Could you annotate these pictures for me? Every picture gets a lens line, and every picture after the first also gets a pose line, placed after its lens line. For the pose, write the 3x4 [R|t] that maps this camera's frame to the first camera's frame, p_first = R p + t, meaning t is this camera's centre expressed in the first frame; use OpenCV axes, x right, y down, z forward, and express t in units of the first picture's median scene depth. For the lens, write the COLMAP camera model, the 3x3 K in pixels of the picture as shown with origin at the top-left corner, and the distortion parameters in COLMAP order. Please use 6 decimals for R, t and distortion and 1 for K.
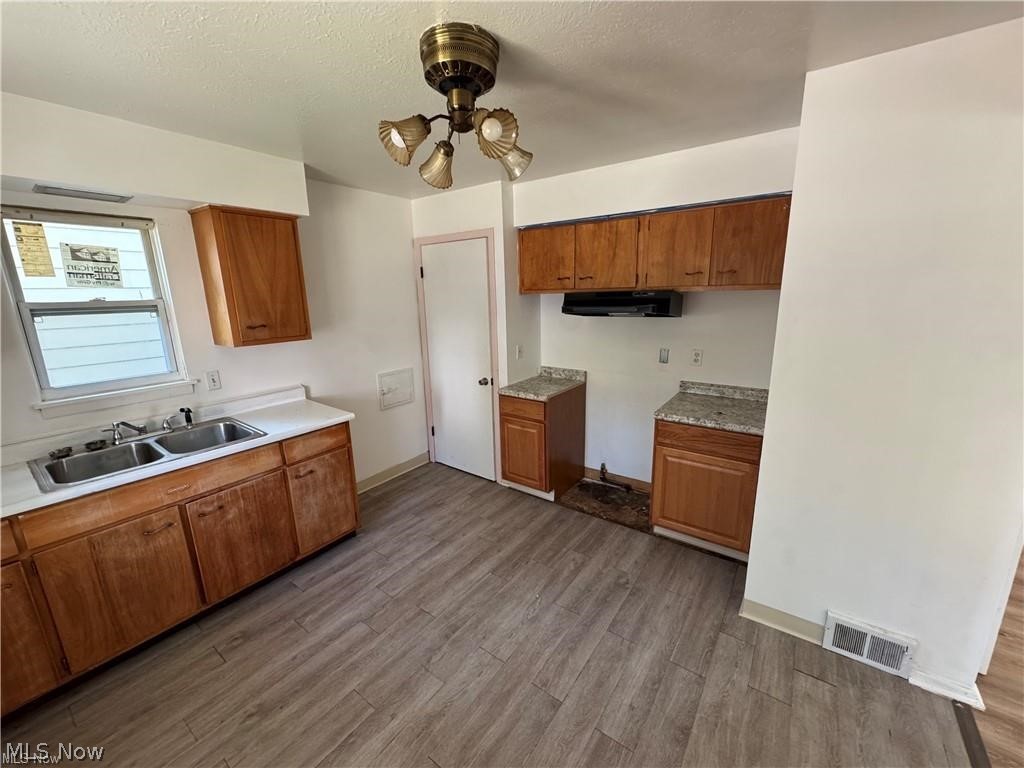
lens RADIAL K [[412.2, 0, 512.0], [0, 412.2, 384.0], [0, 0, 1]] dist [-0.002240, -0.000165]
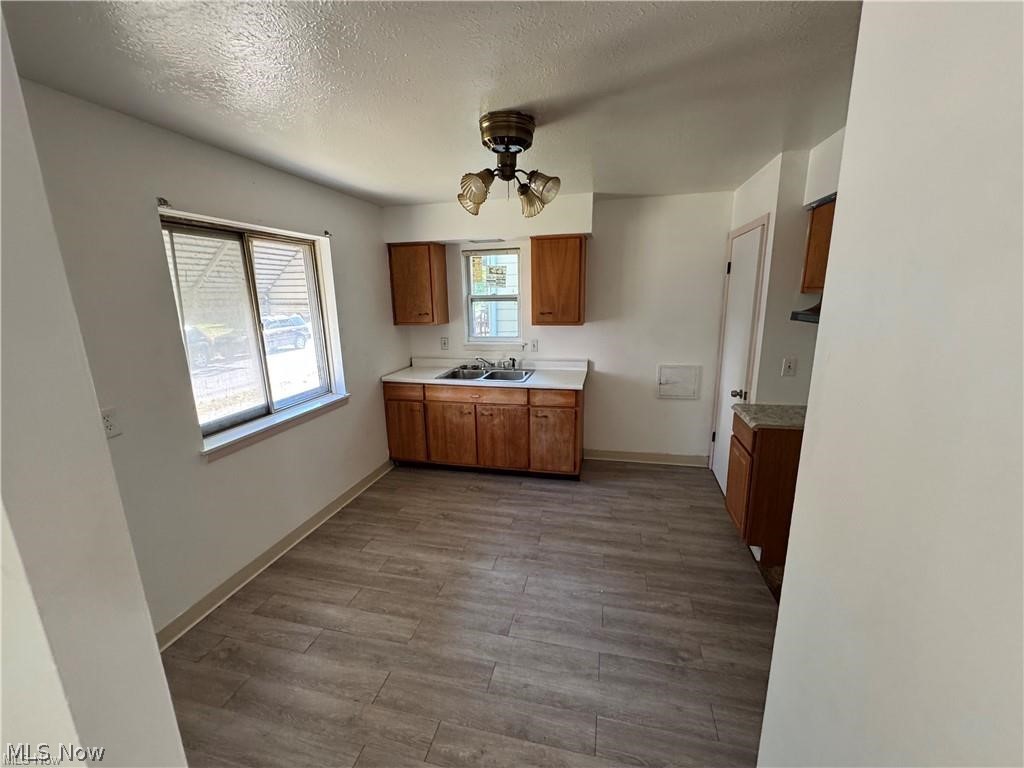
lens RADIAL K [[412.2, 0, 512.0], [0, 412.2, 384.0], [0, 0, 1]] dist [-0.002240, -0.000165]
pose [[0.376213, 0.213565, -0.901584, 0.782336], [-0.192104, 0.969907, 0.149588, -0.093935], [0.906399, 0.116920, 0.405918, 0.320177]]
